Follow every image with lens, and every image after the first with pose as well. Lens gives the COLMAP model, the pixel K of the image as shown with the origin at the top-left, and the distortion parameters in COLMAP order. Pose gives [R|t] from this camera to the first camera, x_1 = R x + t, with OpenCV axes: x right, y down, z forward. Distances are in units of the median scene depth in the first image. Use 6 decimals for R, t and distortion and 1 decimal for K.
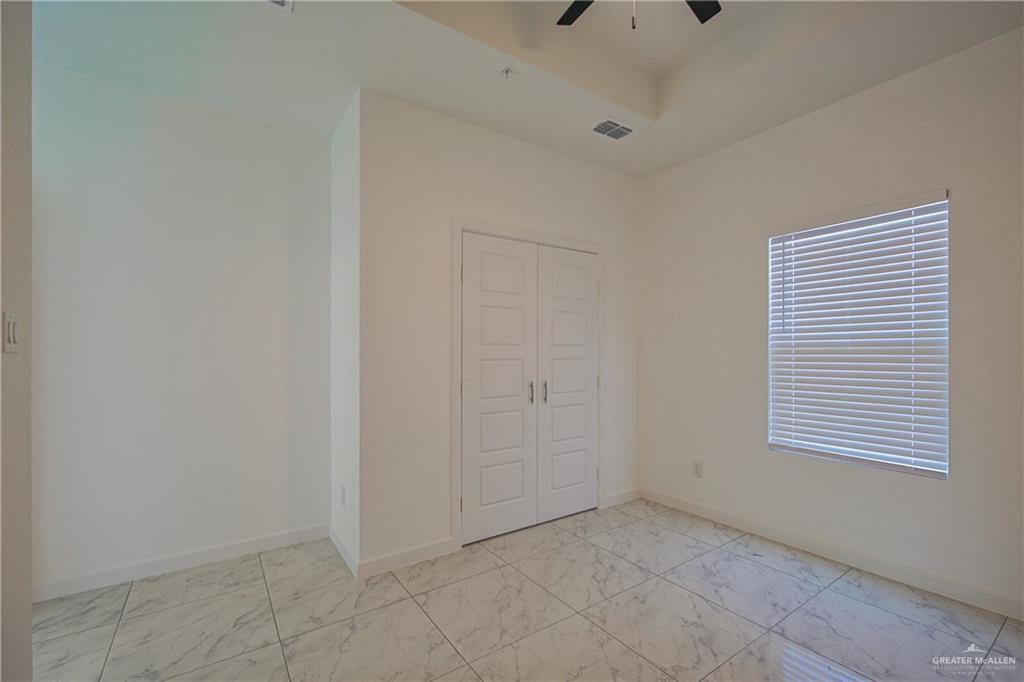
lens RADIAL K [[420.4, 0, 512.0], [0, 420.4, 341.0], [0, 0, 1]] dist [0.000754, 0.000130]
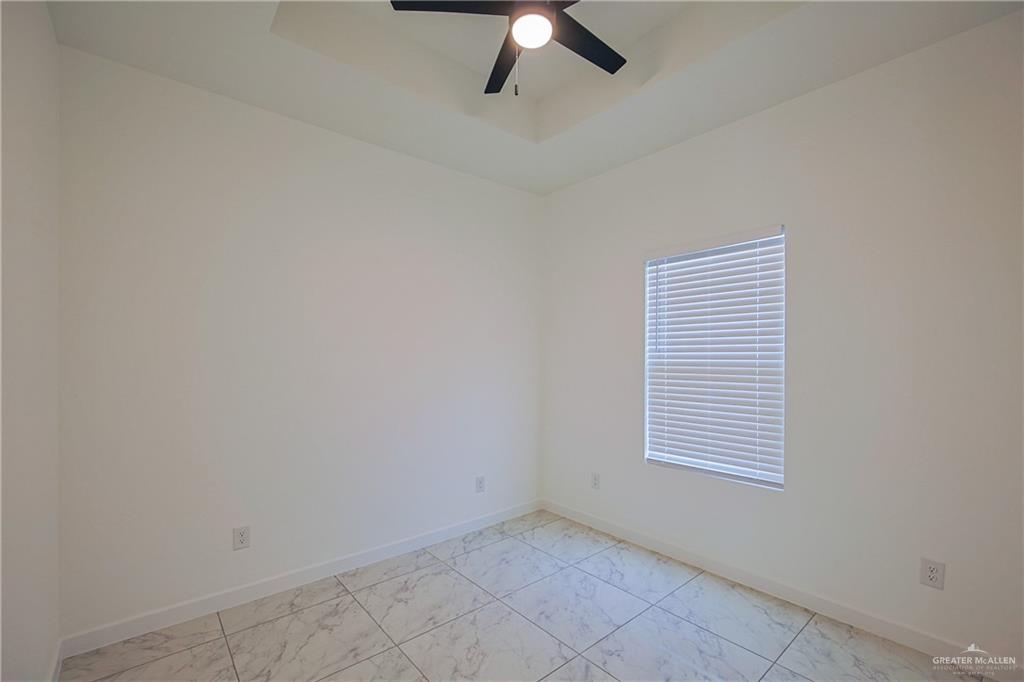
lens RADIAL K [[438.6, 0, 510.5], [0, 438.6, 354.0], [0, 0, 1]] dist [0.000031, 0.000591]
pose [[0.996239, 0.010806, 0.085974, 0.190885], [-0.012424, 0.999755, 0.018305, -0.030807], [-0.085755, -0.019305, 0.996129, -0.058028]]
